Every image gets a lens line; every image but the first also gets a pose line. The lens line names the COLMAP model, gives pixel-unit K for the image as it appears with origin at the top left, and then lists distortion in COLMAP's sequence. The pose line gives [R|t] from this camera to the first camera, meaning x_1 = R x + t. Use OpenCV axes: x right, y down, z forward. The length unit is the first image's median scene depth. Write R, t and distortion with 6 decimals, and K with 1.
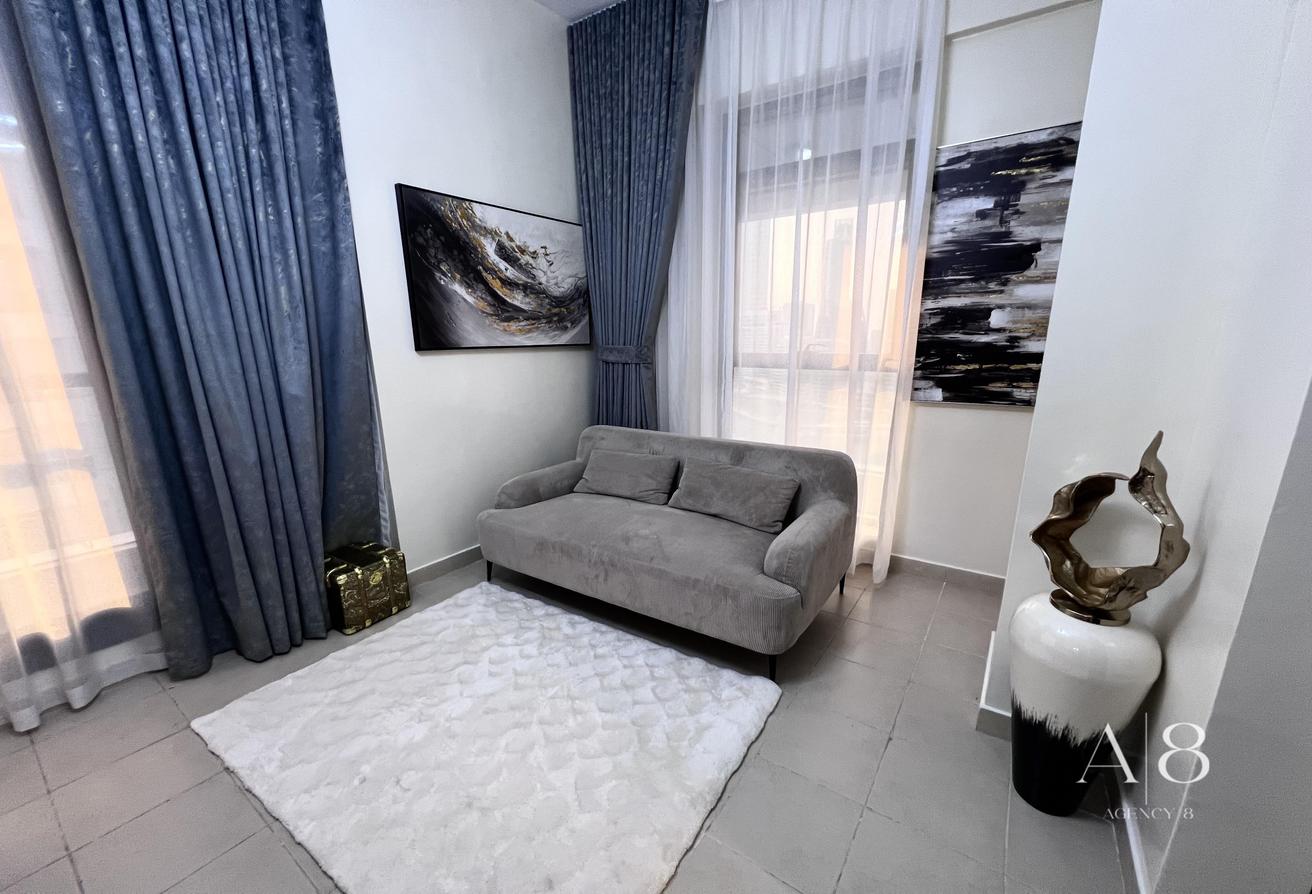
lens RADIAL K [[512.9, 0, 651.1], [0, 512.9, 456.4], [0, 0, 1]] dist [-0.003012, 0.000936]
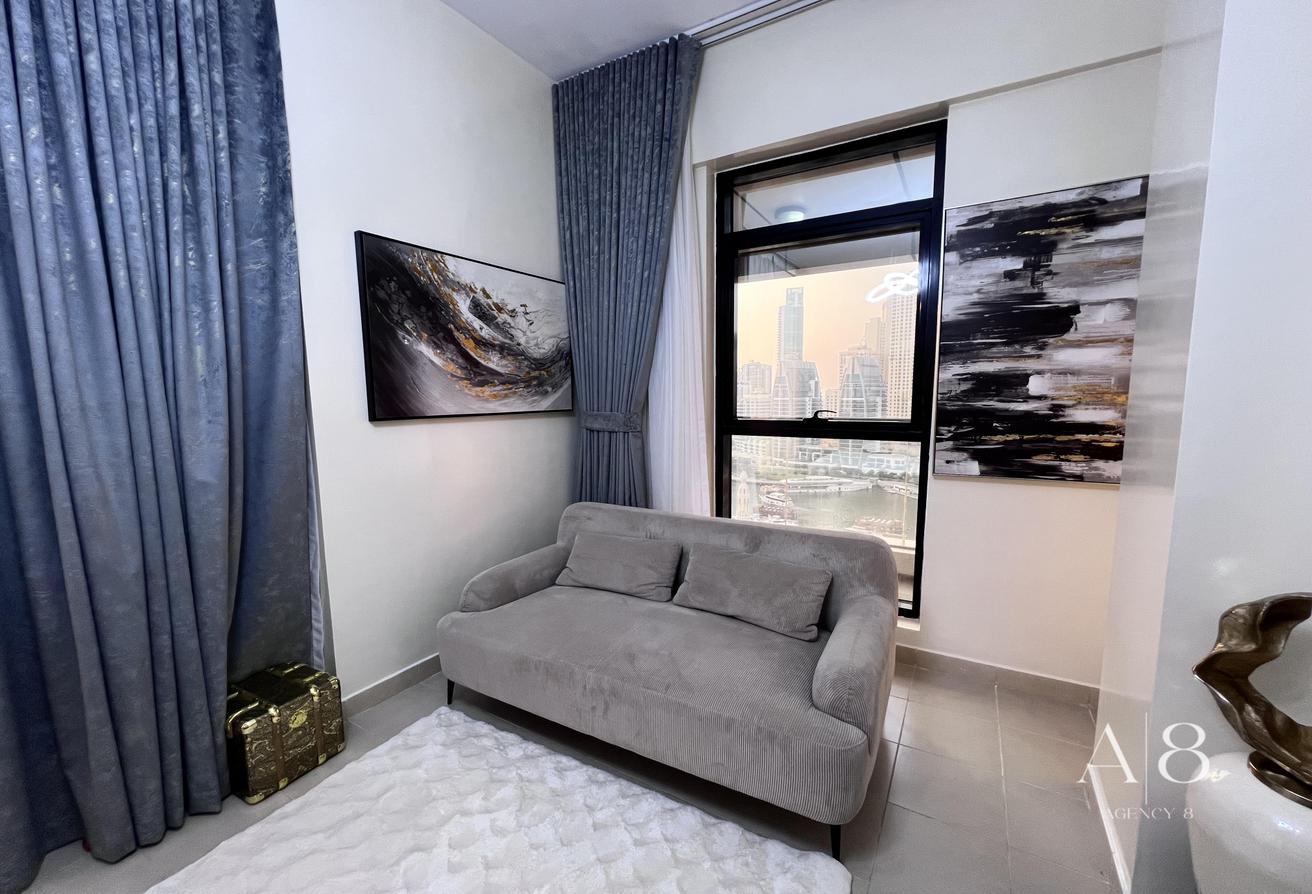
lens RADIAL K [[512.9, 0, 648.6], [0, 512.9, 446.6], [0, 0, 1]] dist [-0.003012, 0.000936]
pose [[0.997733, -0.006741, 0.066952, -0.070166], [0.015335, 0.991565, -0.128703, -0.057247], [-0.065519, 0.129438, 0.989421, 0.169752]]
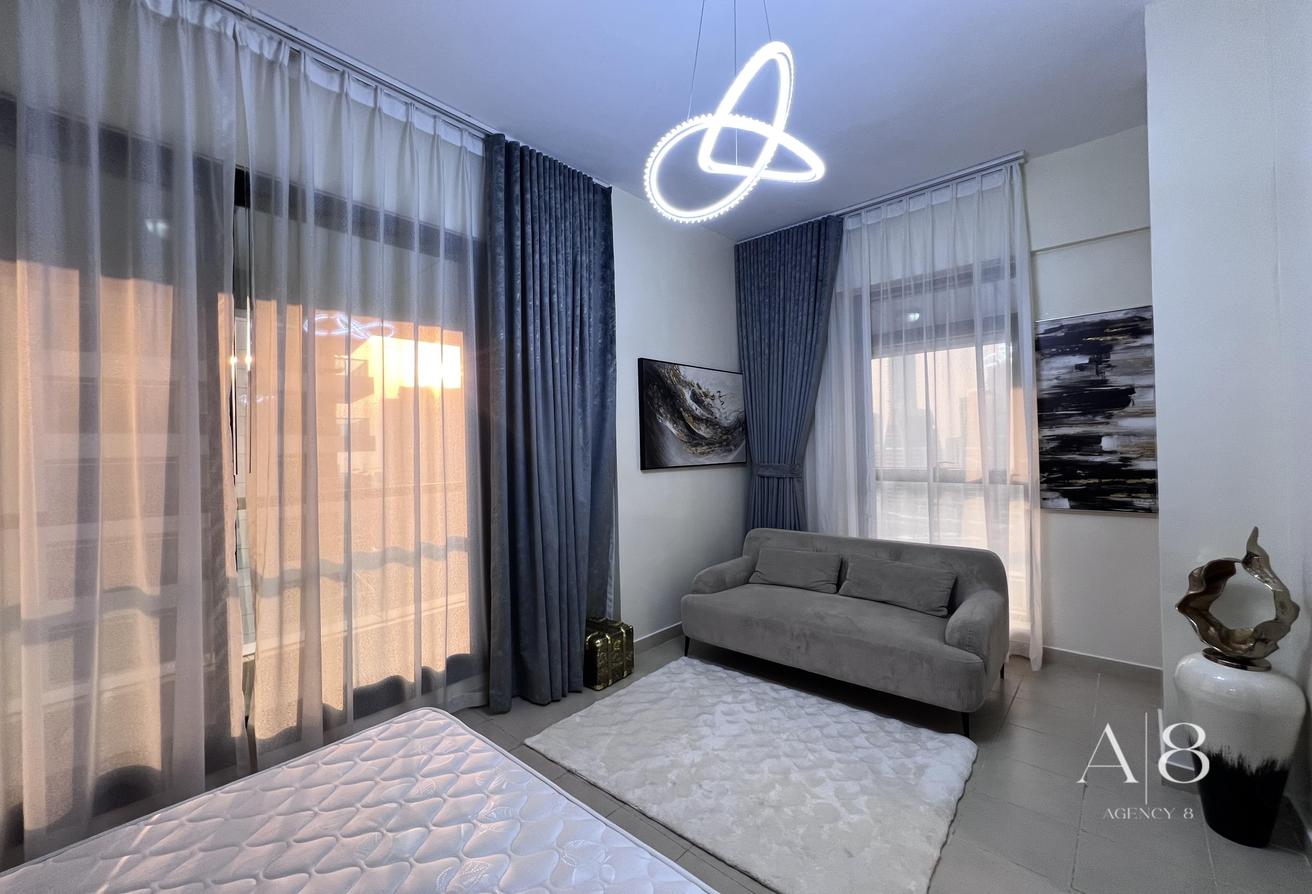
lens RADIAL K [[512.9, 0, 655.8], [0, 512.9, 439.6], [0, 0, 1]] dist [-0.003012, 0.000936]
pose [[0.992865, -0.011402, -0.118695, -0.291575], [-0.017654, 0.970391, -0.240894, 0.047828], [0.117927, 0.241271, 0.963266, -0.363521]]
